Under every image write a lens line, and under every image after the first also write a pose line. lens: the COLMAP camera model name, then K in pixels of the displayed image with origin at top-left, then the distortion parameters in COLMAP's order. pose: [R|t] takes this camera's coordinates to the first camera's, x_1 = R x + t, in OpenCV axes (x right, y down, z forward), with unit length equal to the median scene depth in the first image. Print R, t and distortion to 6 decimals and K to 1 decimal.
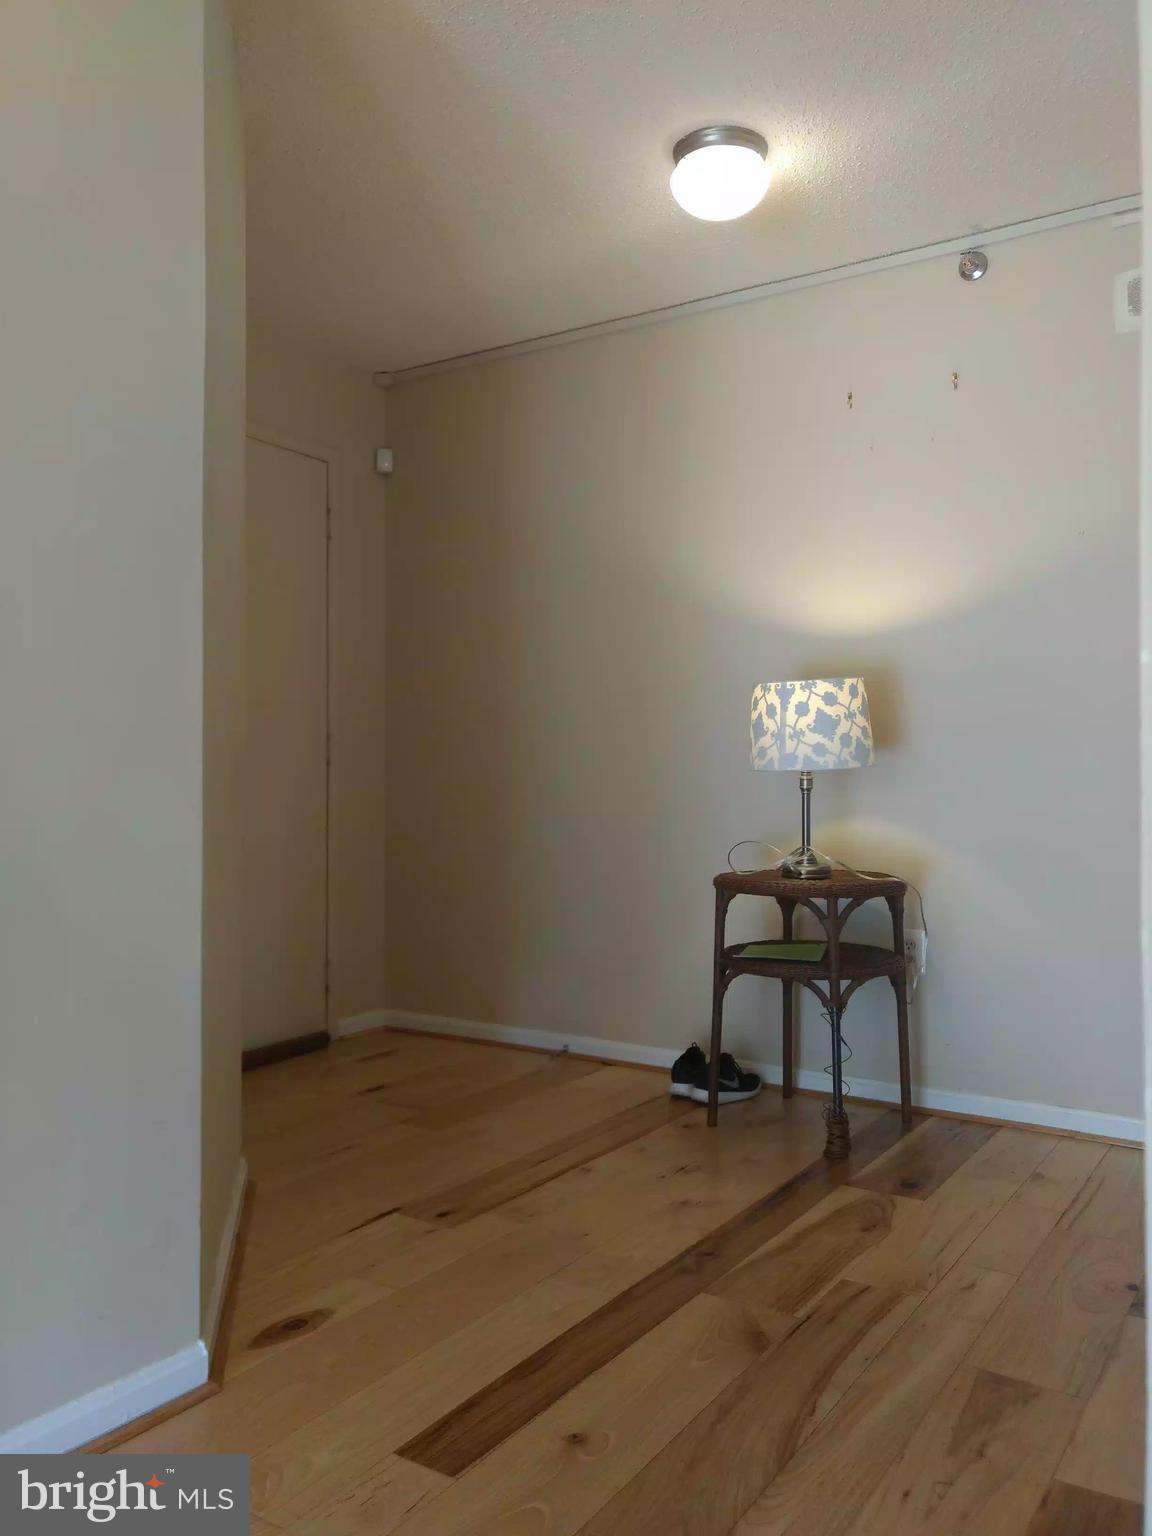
lens RADIAL K [[1215.7, 0, 576.0], [0, 1215.7, 768.0], [0, 0, 1]] dist [0.019146, -0.000225]
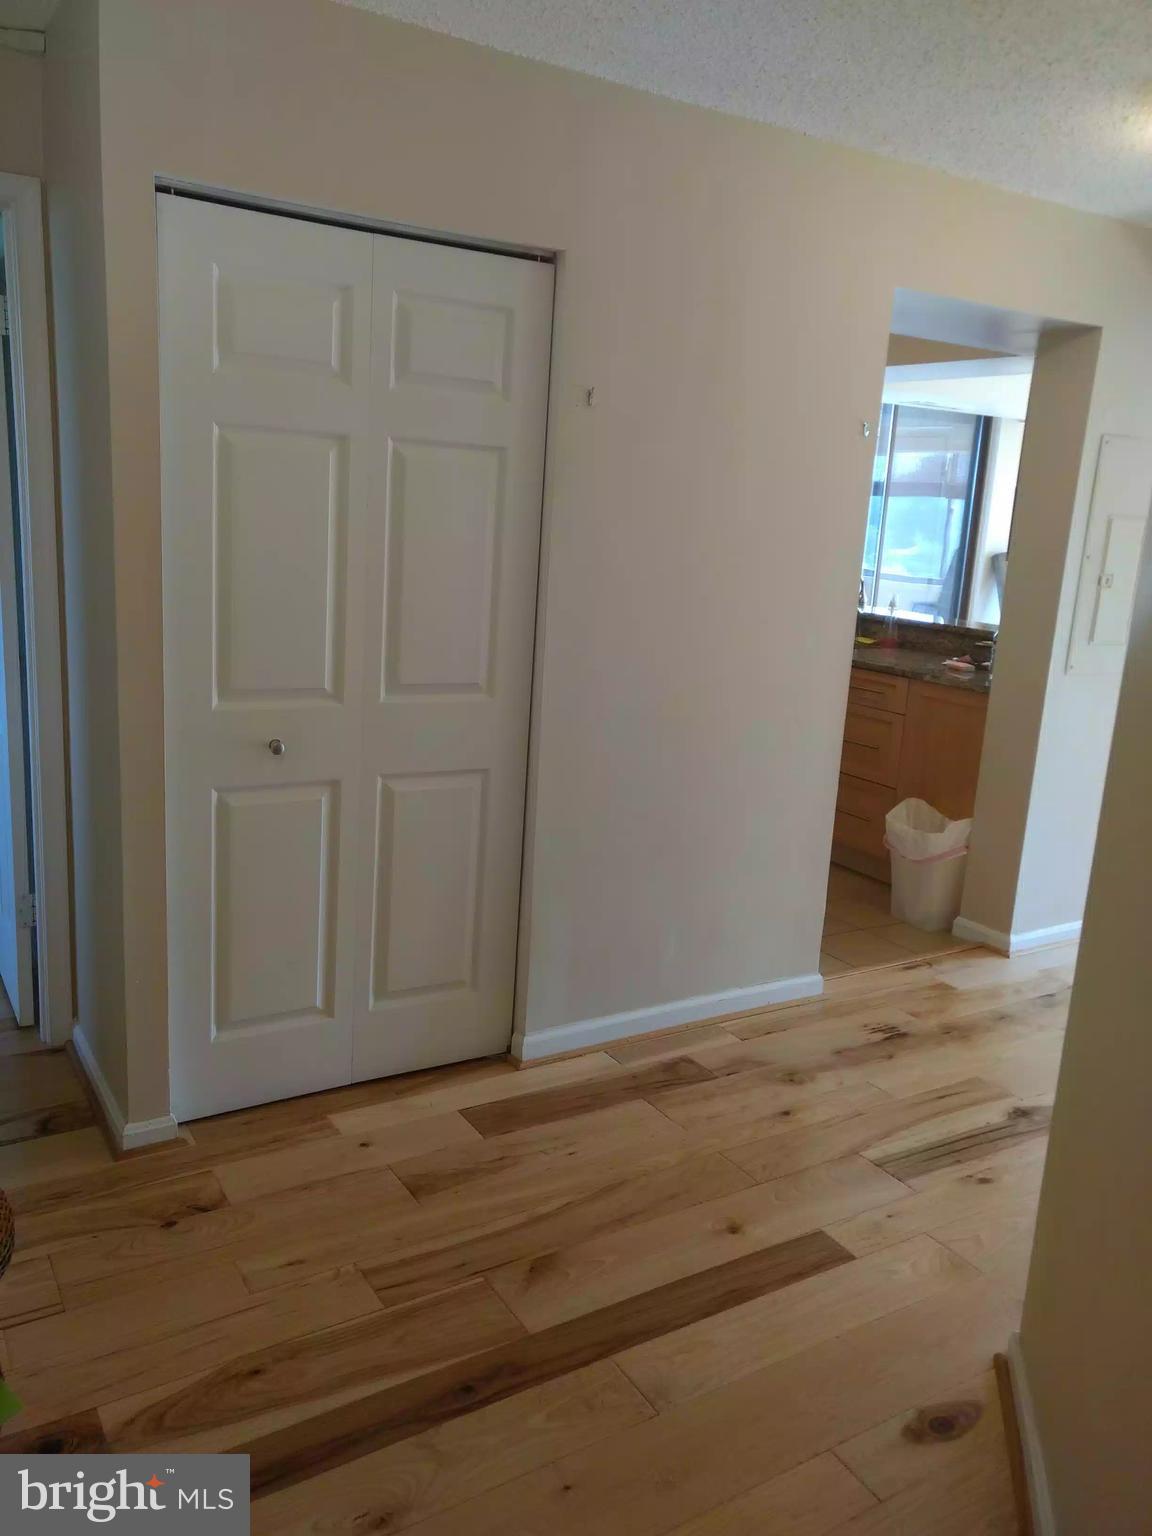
lens RADIAL K [[1215.7, 0, 576.0], [0, 1215.7, 768.0], [0, 0, 1]] dist [0.019146, -0.000225]
pose [[-0.899858, -0.156740, 0.407049, -0.308550], [-0.062297, 0.969821, 0.235724, -0.306294], [-0.431712, 0.186760, -0.882465, 2.045334]]
